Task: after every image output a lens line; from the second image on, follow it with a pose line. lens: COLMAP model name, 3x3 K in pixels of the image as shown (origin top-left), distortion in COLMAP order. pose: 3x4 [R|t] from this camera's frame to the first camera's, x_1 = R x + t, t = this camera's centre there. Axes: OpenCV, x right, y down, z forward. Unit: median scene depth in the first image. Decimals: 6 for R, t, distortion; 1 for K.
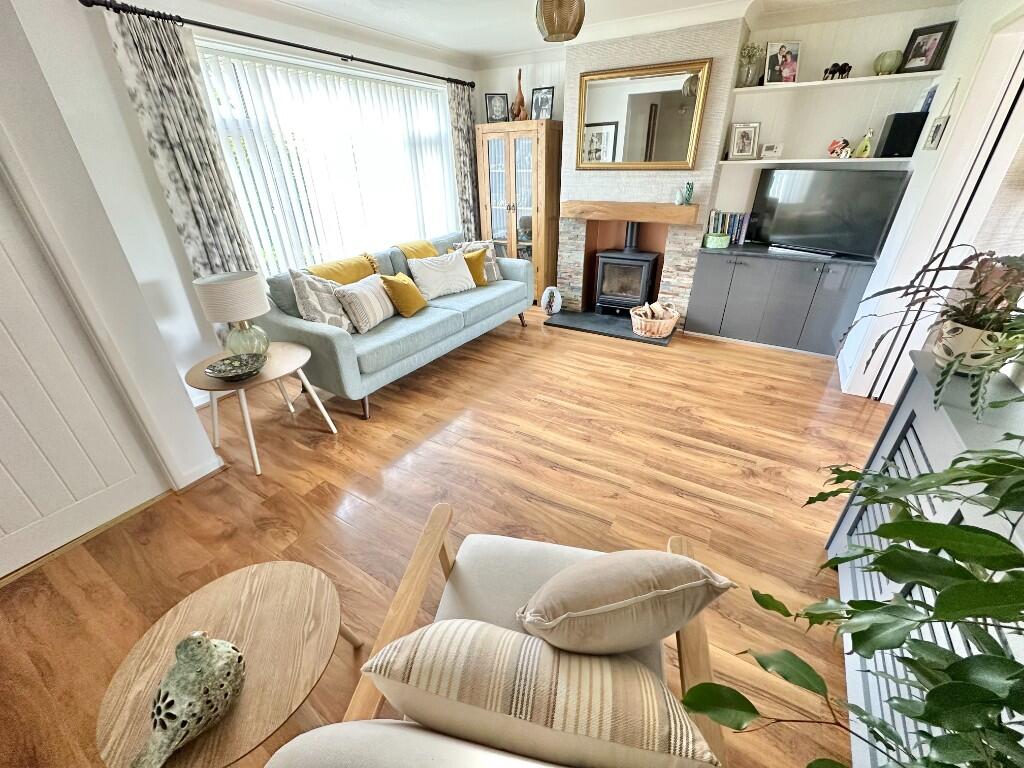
lens RADIAL K [[408.6, 0, 512.1], [0, 408.6, 385.1], [0, 0, 1]] dist [-0.006028, 0.000479]
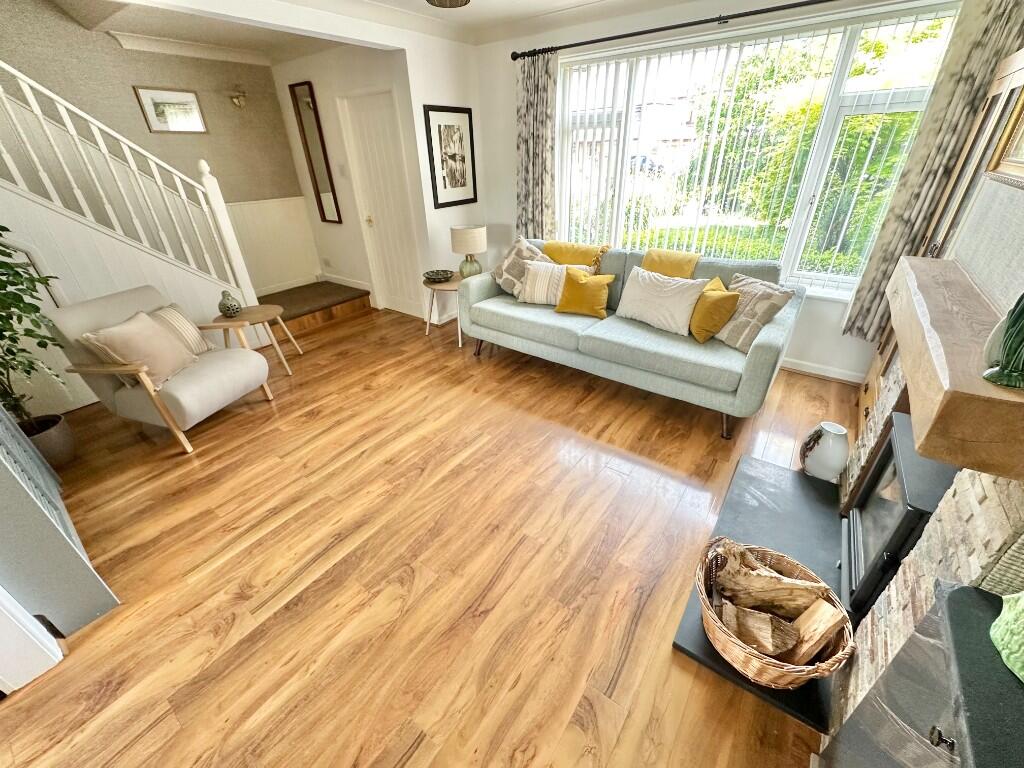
lens RADIAL K [[408.6, 0, 507.9], [0, 408.6, 380.8], [0, 0, 1]] dist [-0.006028, 0.000479]
pose [[-0.090737, 0.502243, -0.859953, 0.590581], [-0.450199, 0.749556, 0.485269, -0.396411], [0.888306, 0.431182, 0.158097, 0.683794]]
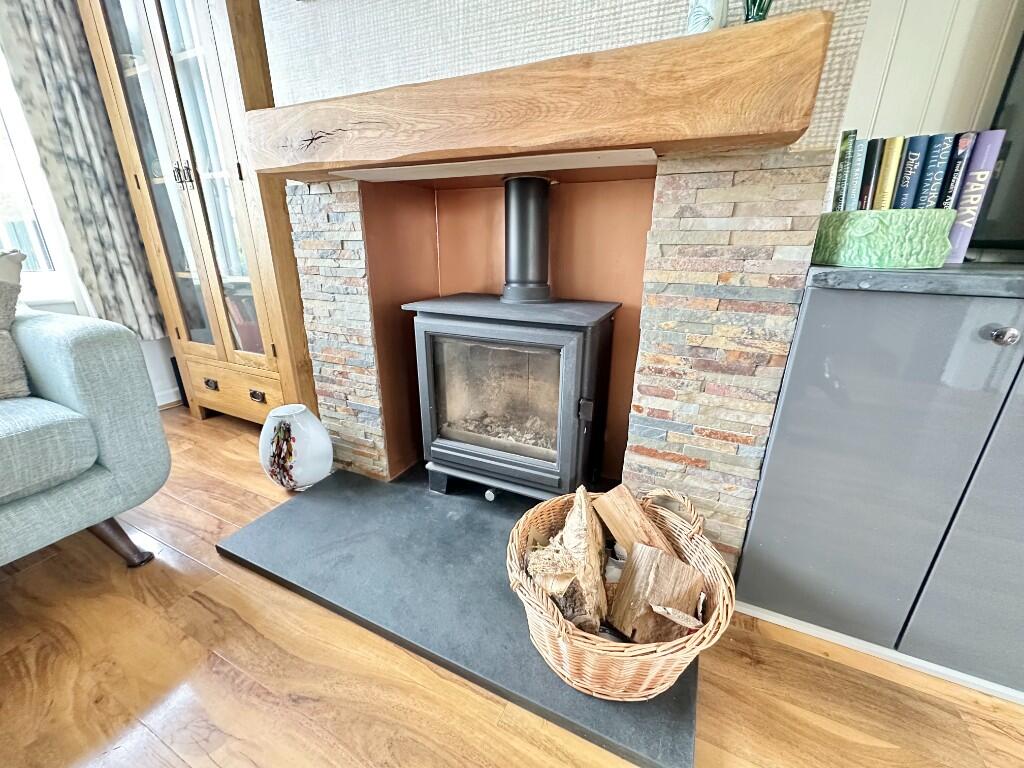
lens RADIAL K [[408.6, 0, 513.6], [0, 408.6, 385.0], [0, 0, 1]] dist [-0.006028, 0.000479]
pose [[0.994256, -0.003692, 0.106961, 0.278328], [0.021149, 0.986475, -0.162542, -0.239495], [-0.104914, 0.163870, 0.980887, 0.795717]]
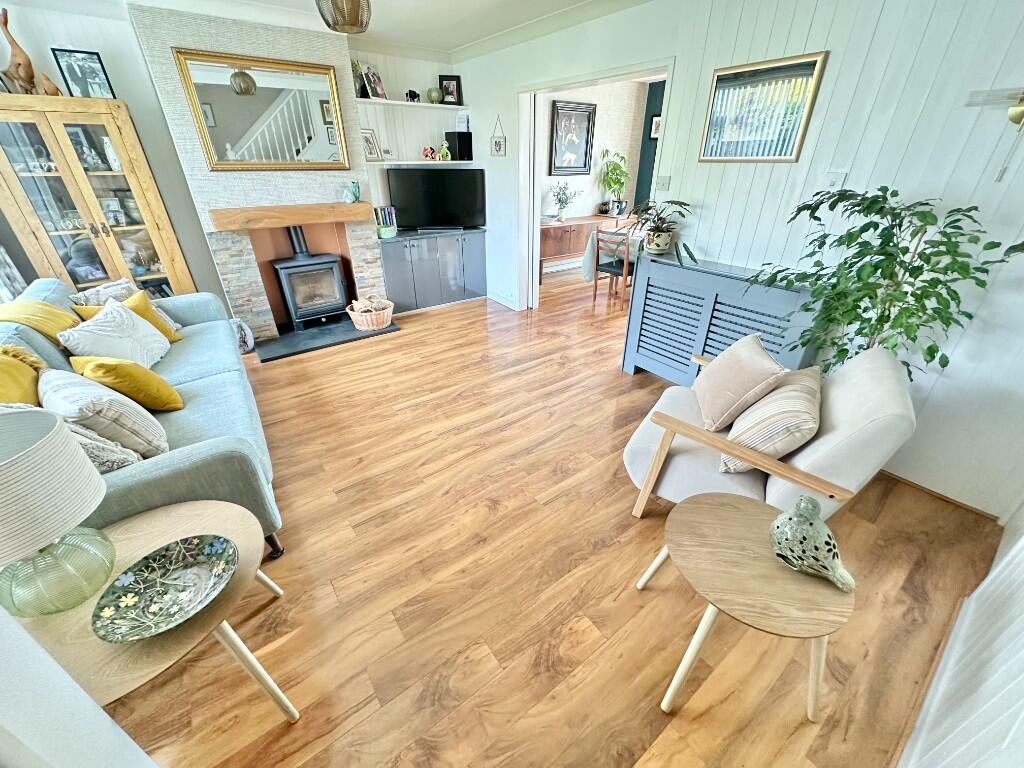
lens RADIAL K [[408.6, 0, 513.9], [0, 408.6, 384.6], [0, 0, 1]] dist [-0.006028, 0.000479]
pose [[0.379222, -0.431066, 0.818763, -0.466779], [0.437717, 0.863161, 0.251707, -0.109754], [-0.815227, 0.262934, 0.516015, 0.220141]]
